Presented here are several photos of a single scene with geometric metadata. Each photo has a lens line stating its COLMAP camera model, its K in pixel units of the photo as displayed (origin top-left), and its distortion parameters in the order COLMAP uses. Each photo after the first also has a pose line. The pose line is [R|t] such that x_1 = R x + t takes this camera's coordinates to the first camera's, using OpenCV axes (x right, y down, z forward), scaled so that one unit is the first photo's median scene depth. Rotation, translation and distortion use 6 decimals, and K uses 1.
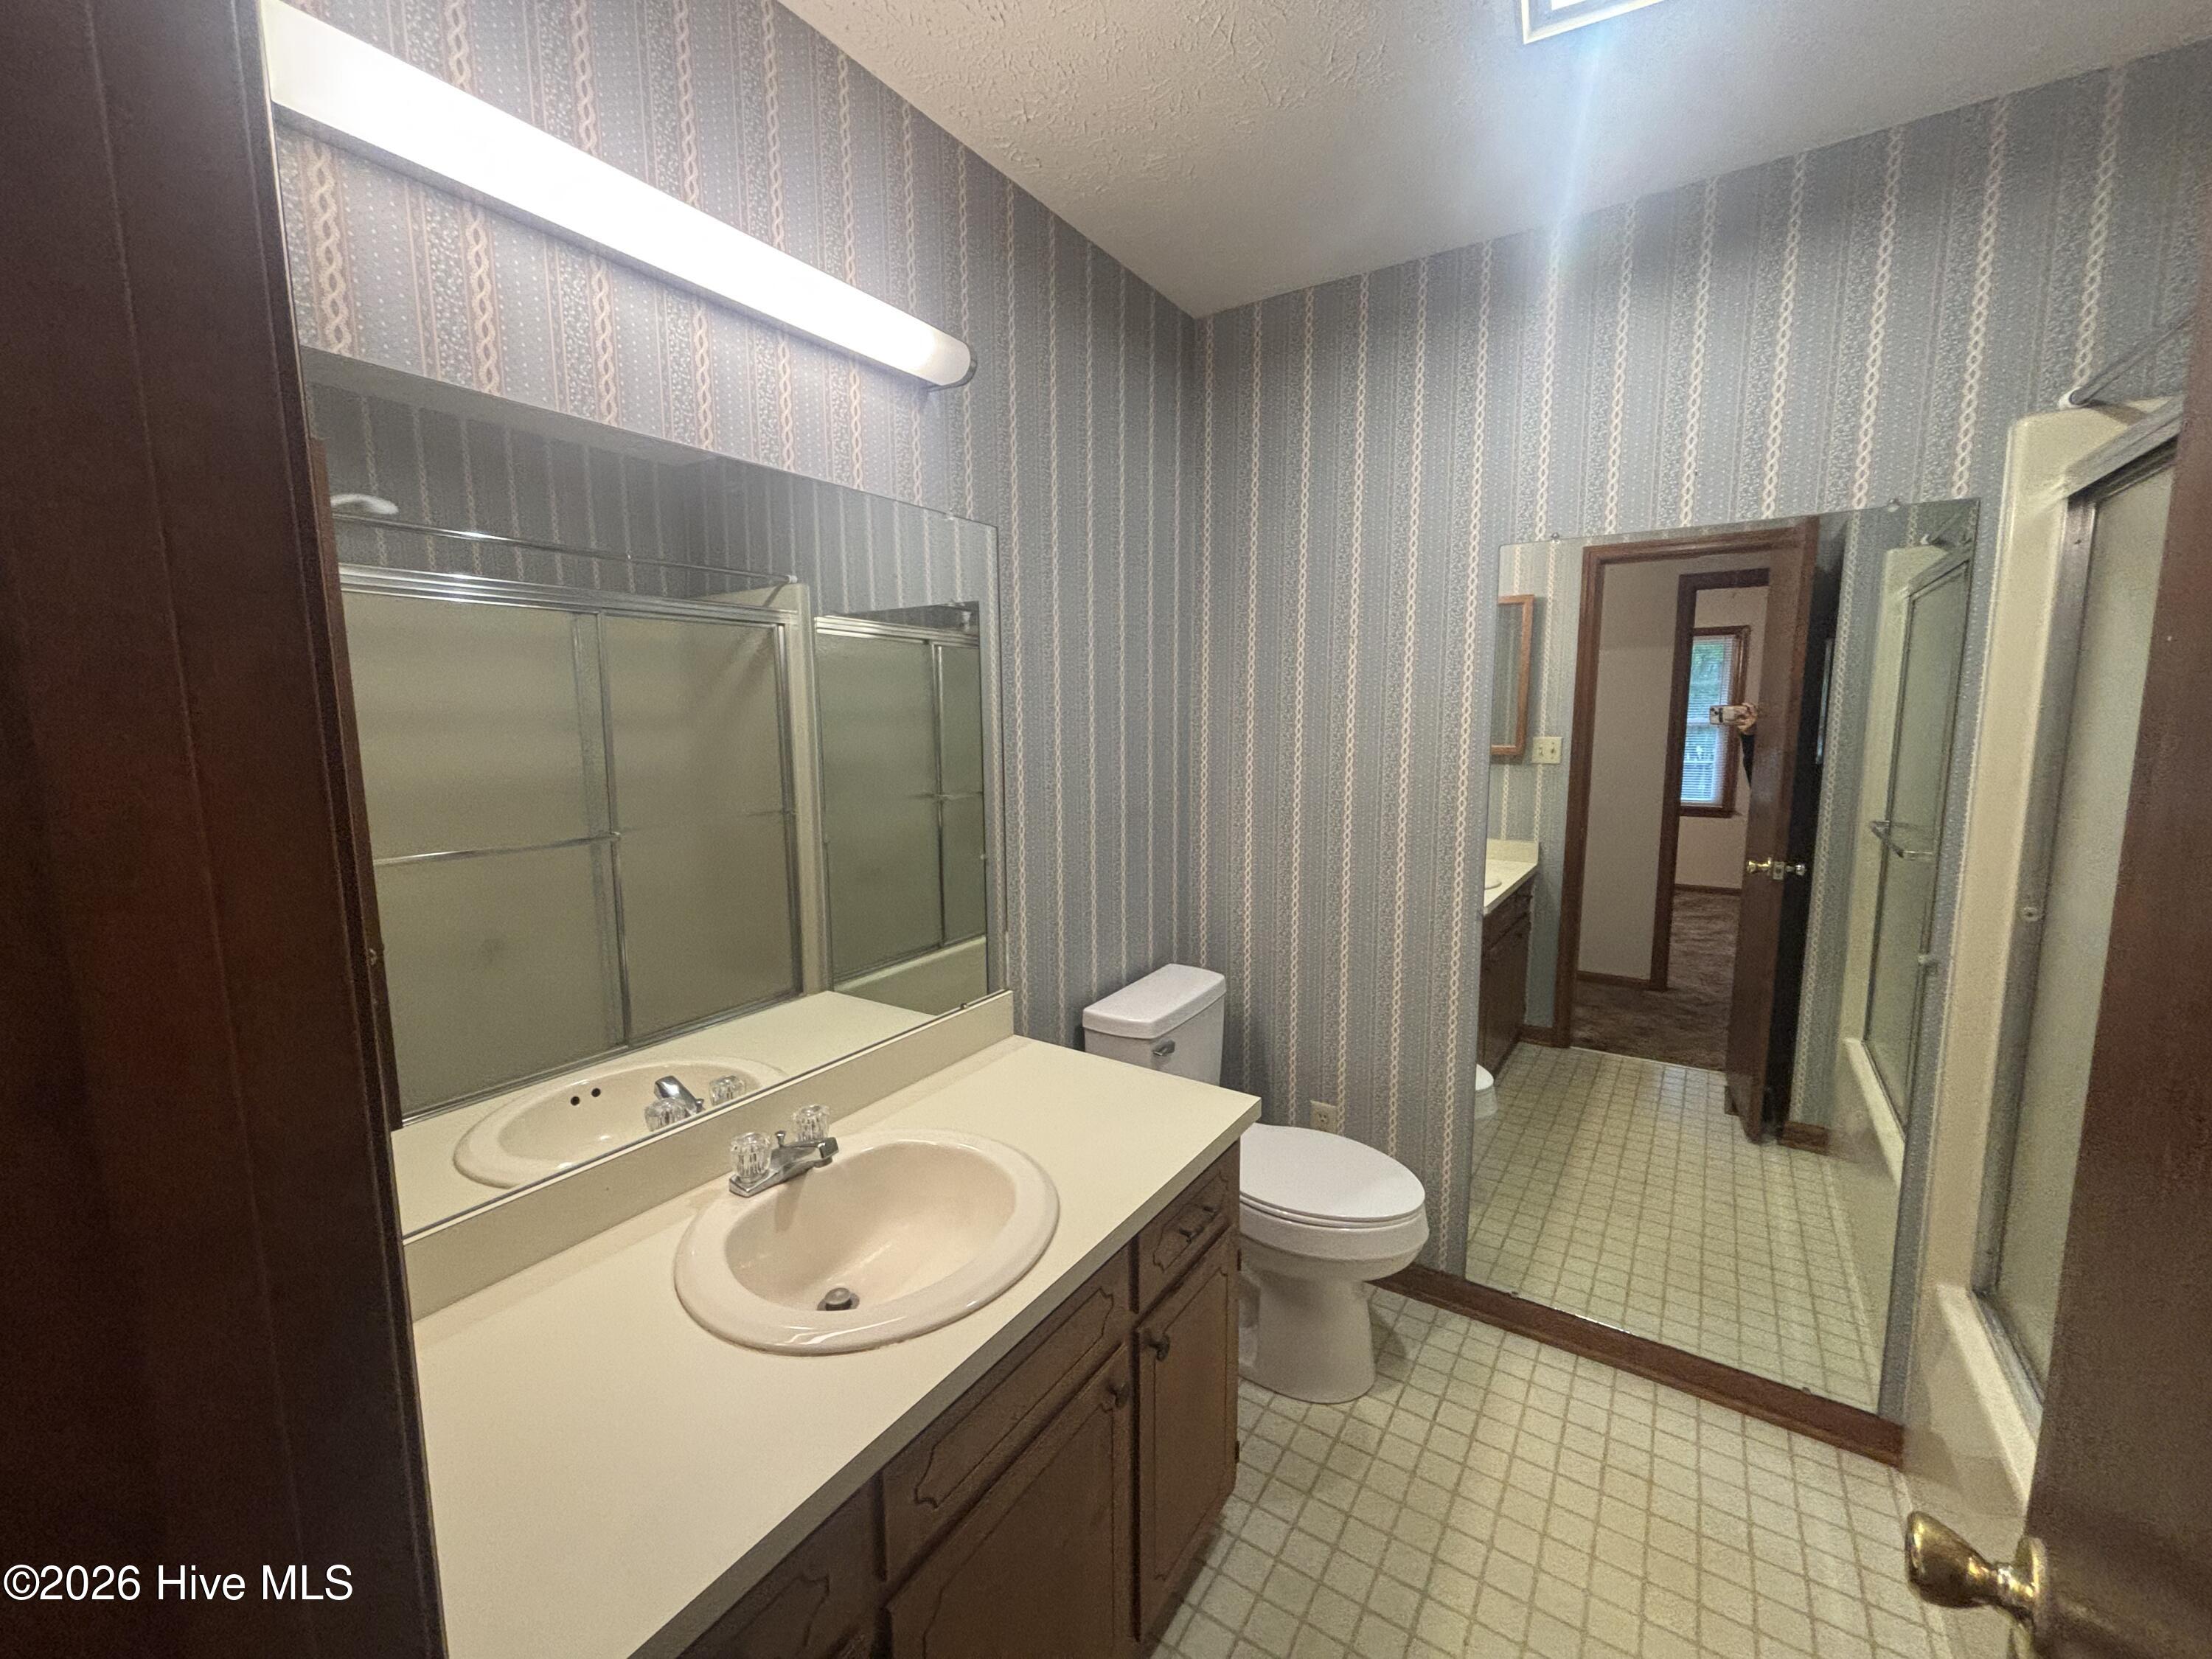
lens RADIAL K [[879.8, 0, 1098.7], [0, 879.8, 822.0], [0, 0, 1]] dist [-0.001377, -0.000304]
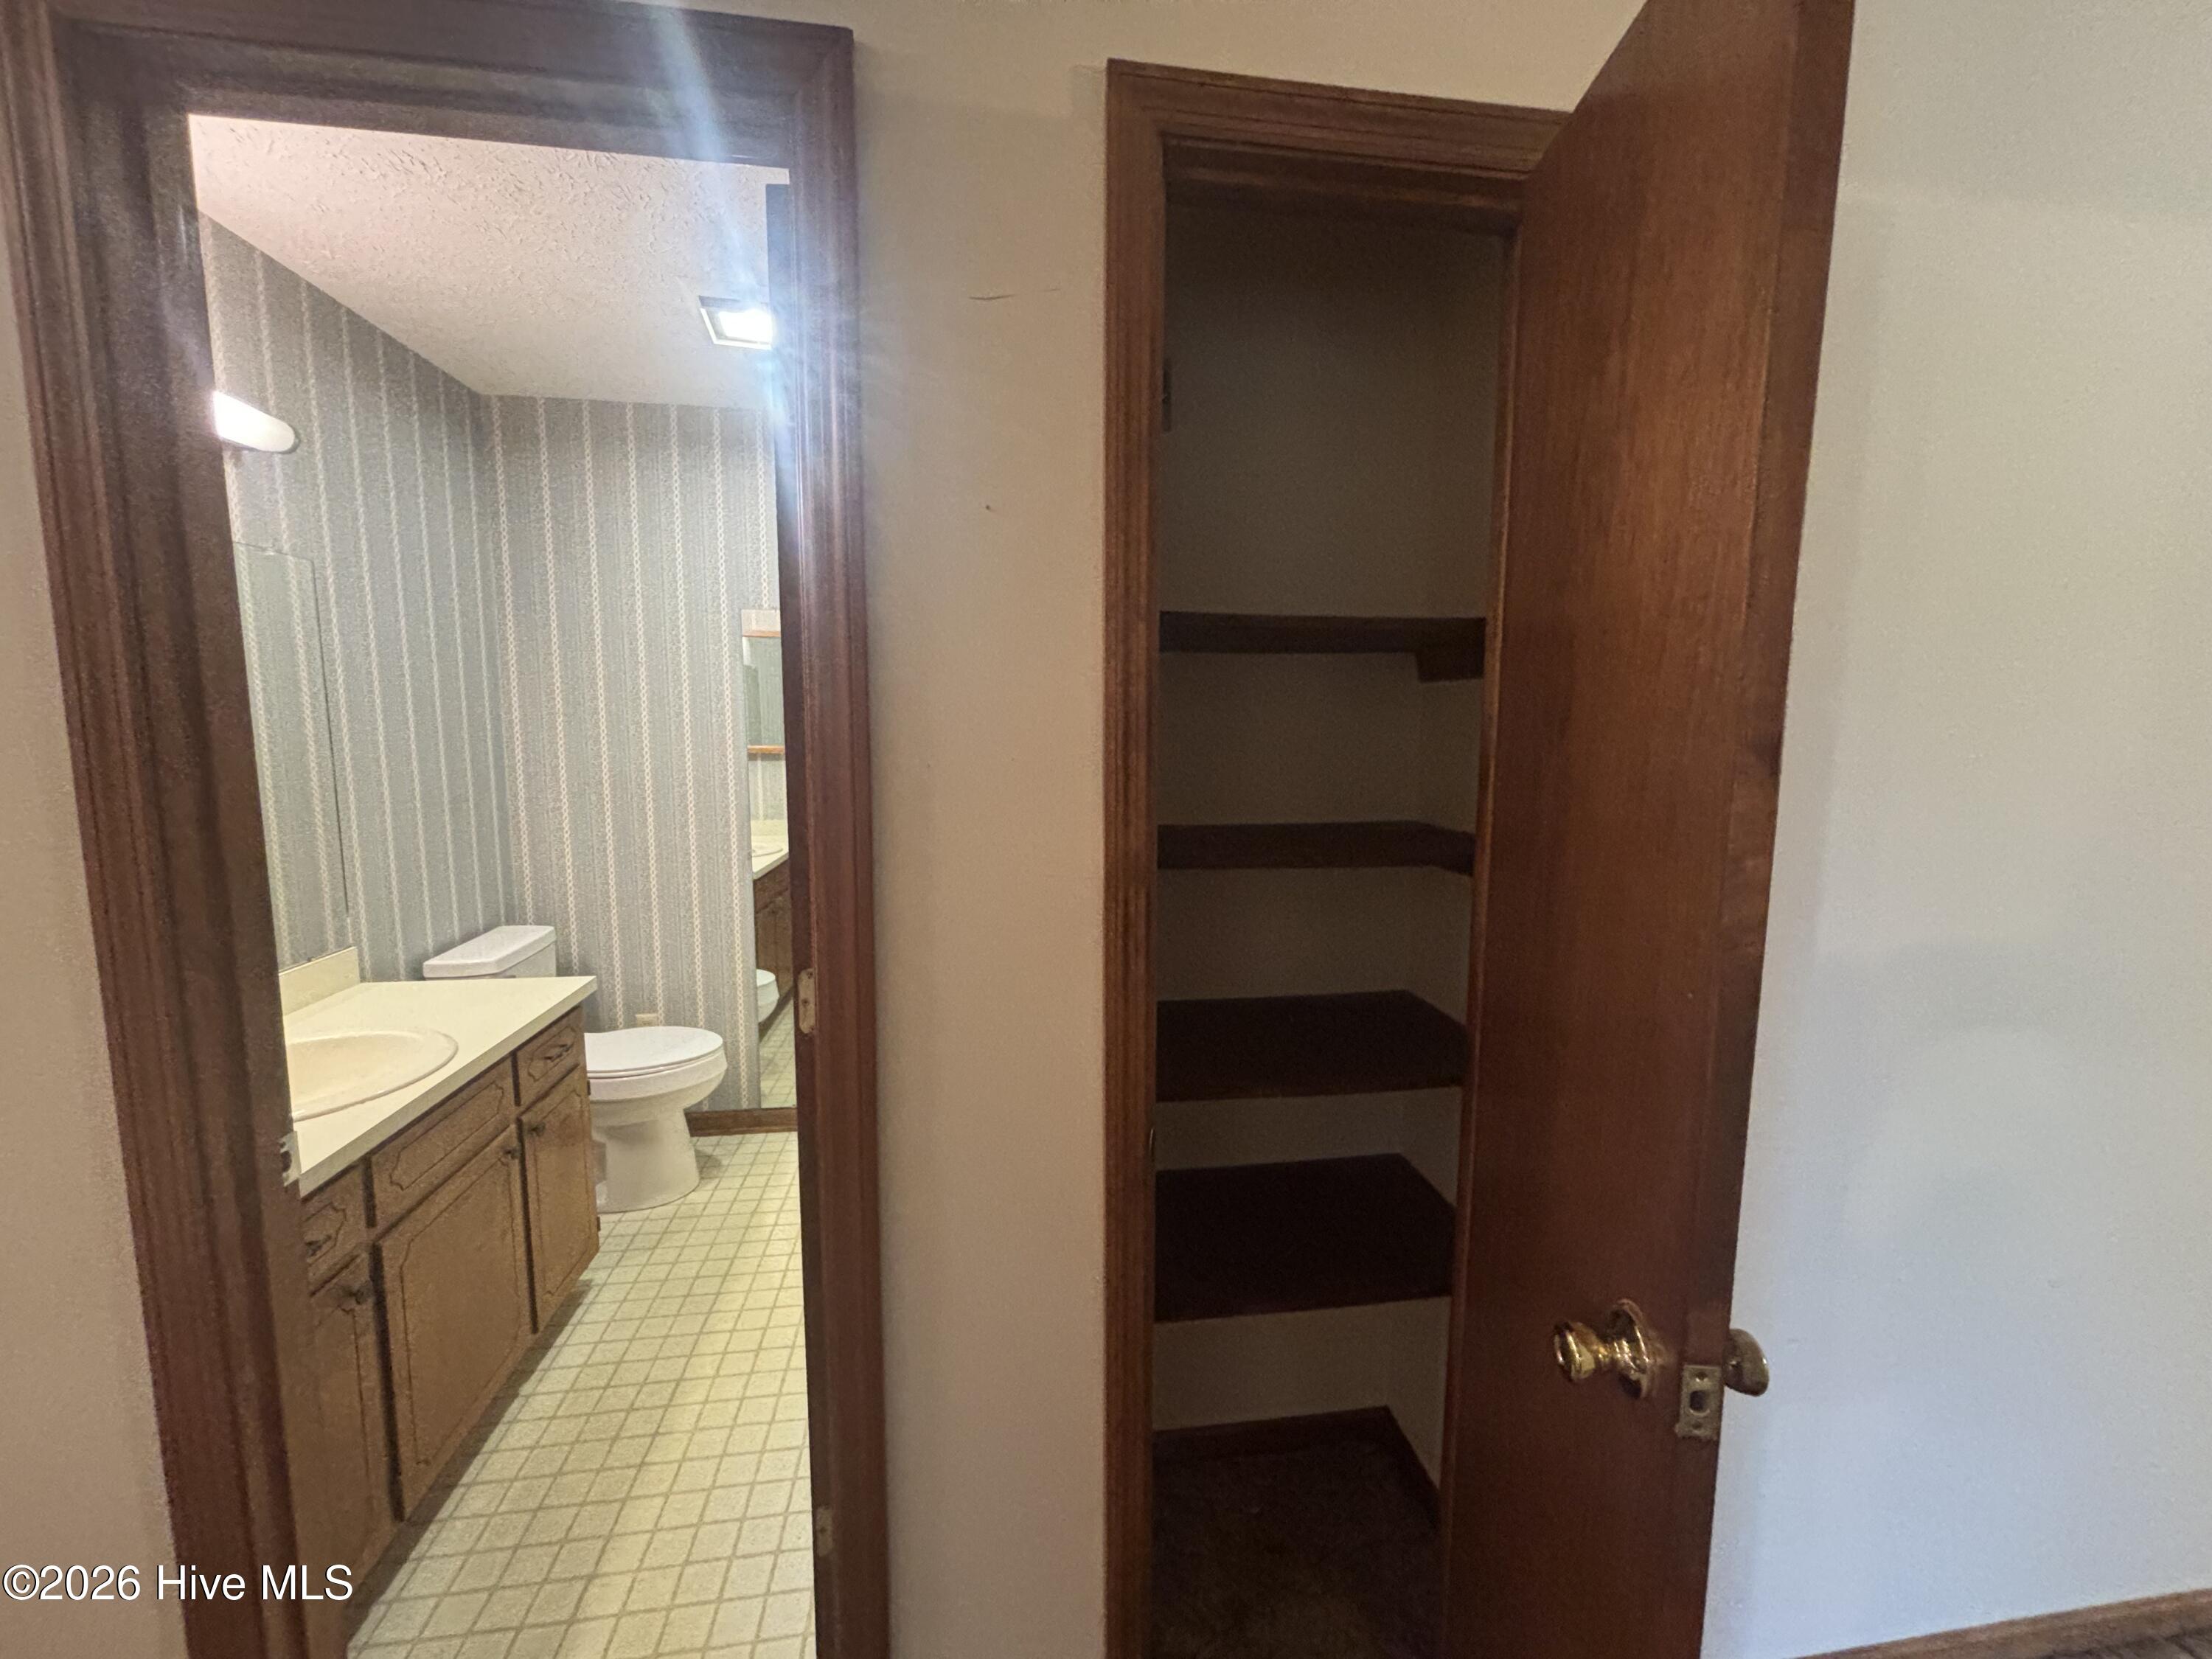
lens RADIAL K [[879.8, 0, 1098.7], [0, 879.8, 822.0], [0, 0, 1]] dist [-0.001377, -0.000304]
pose [[0.737788, -0.062664, 0.672118, -0.133360], [0.076049, 0.997059, 0.009480, 0.080265], [-0.670735, 0.044119, 0.740383, -0.526752]]
